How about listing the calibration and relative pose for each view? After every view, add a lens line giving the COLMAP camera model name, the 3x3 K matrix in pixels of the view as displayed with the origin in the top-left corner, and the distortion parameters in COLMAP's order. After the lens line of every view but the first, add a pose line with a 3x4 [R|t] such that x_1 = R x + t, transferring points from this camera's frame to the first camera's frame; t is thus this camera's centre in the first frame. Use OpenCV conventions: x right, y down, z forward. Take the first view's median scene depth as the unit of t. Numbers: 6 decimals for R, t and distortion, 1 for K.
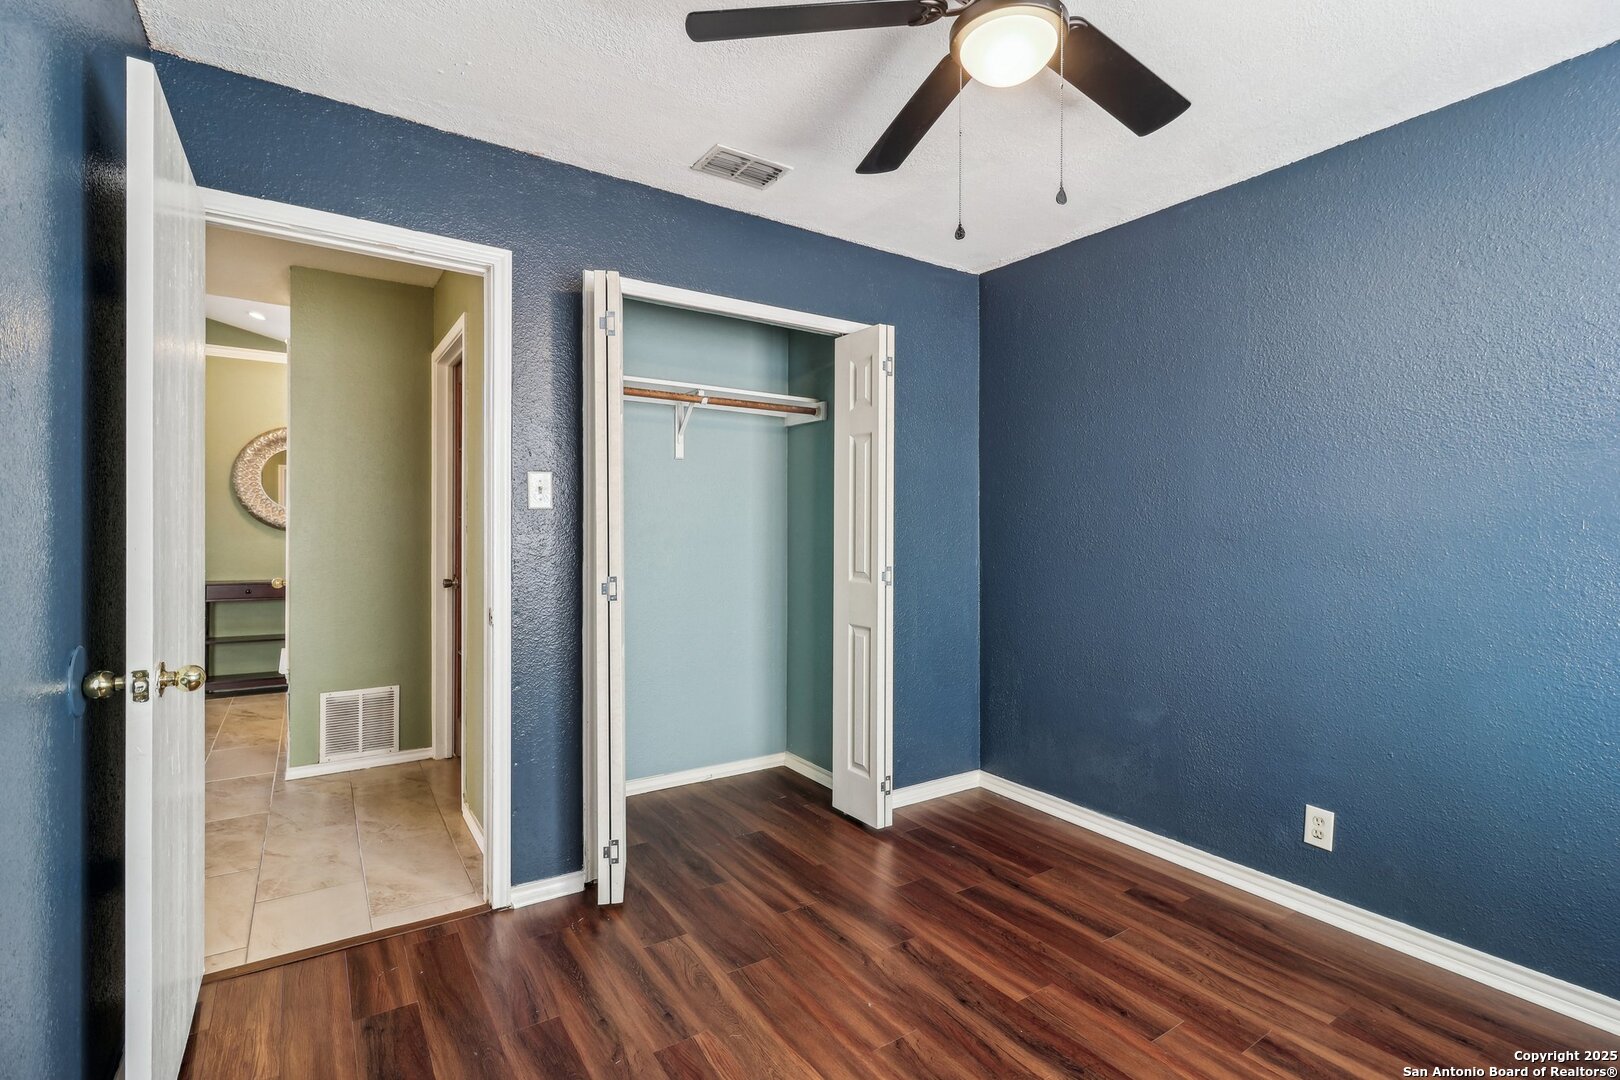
lens RADIAL K [[758.5, 0, 808.2], [0, 758.5, 530.7], [0, 0, 1]] dist [0.002664, -0.001540]
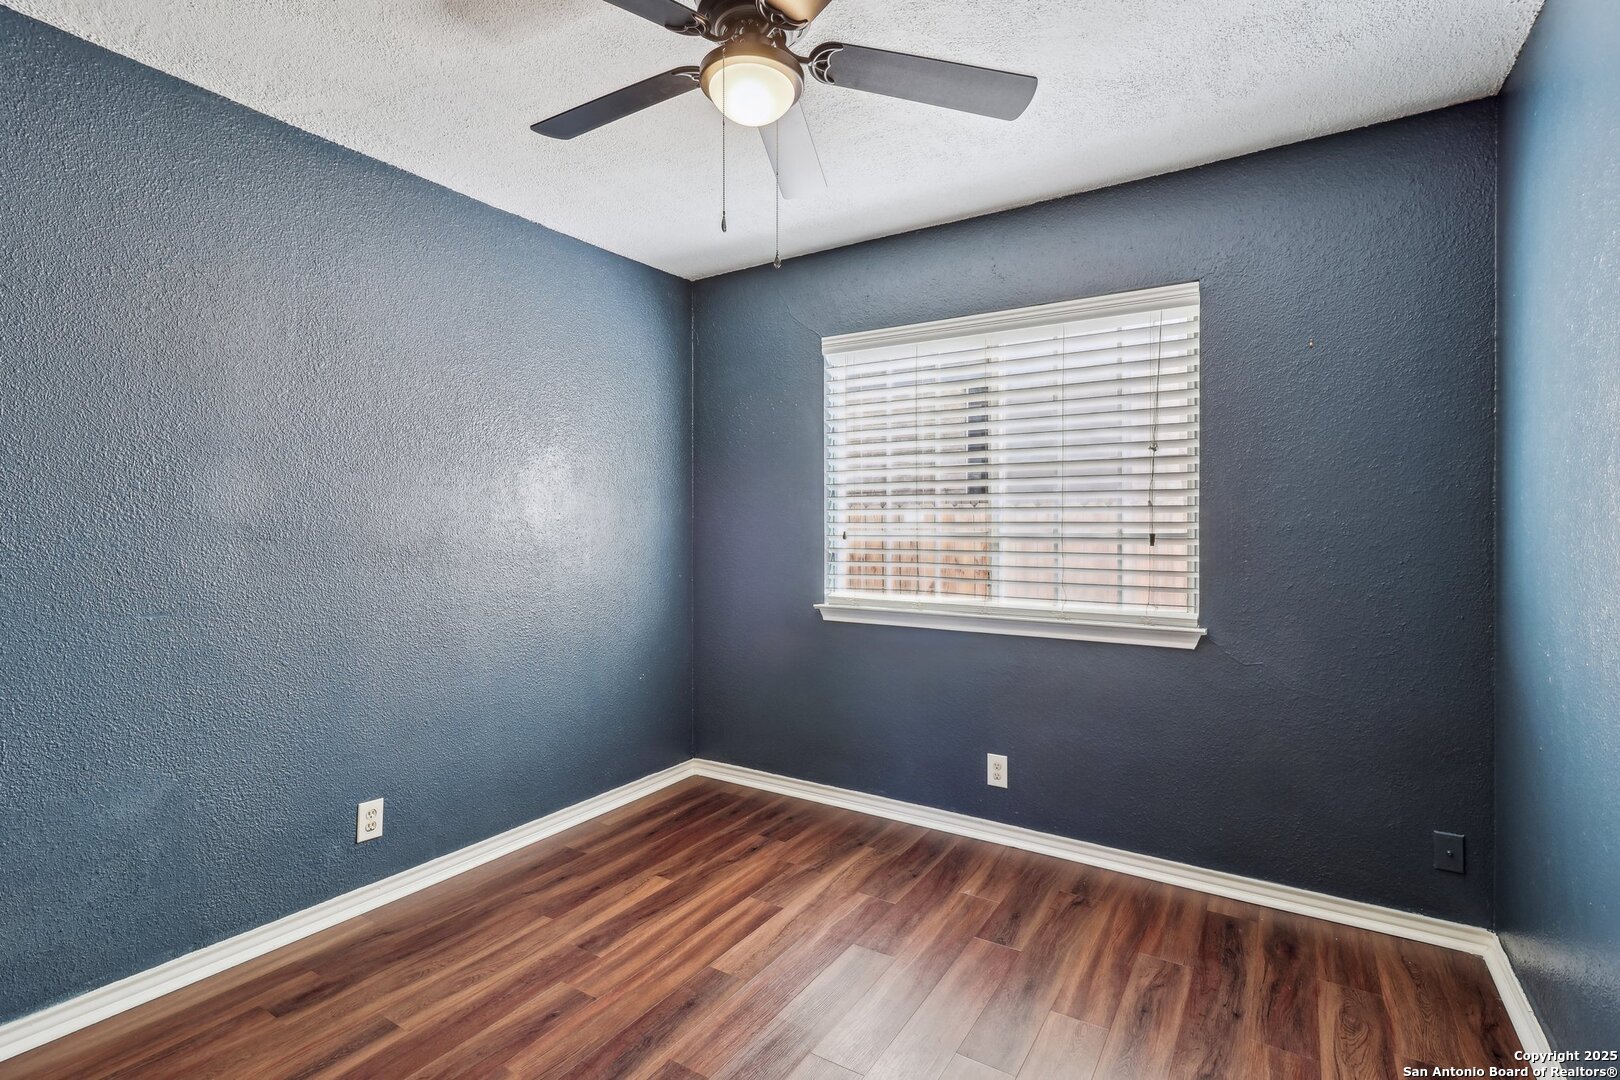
lens RADIAL K [[758.5, 0, 810.4], [0, 758.5, 531.8], [0, 0, 1]] dist [0.002664, -0.001540]
pose [[-0.406867, -0.003962, 0.913479, -0.520133], [0.003746, 0.999975, 0.006006, 0.000282], [-0.913480, 0.005866, -0.406841, 0.913730]]
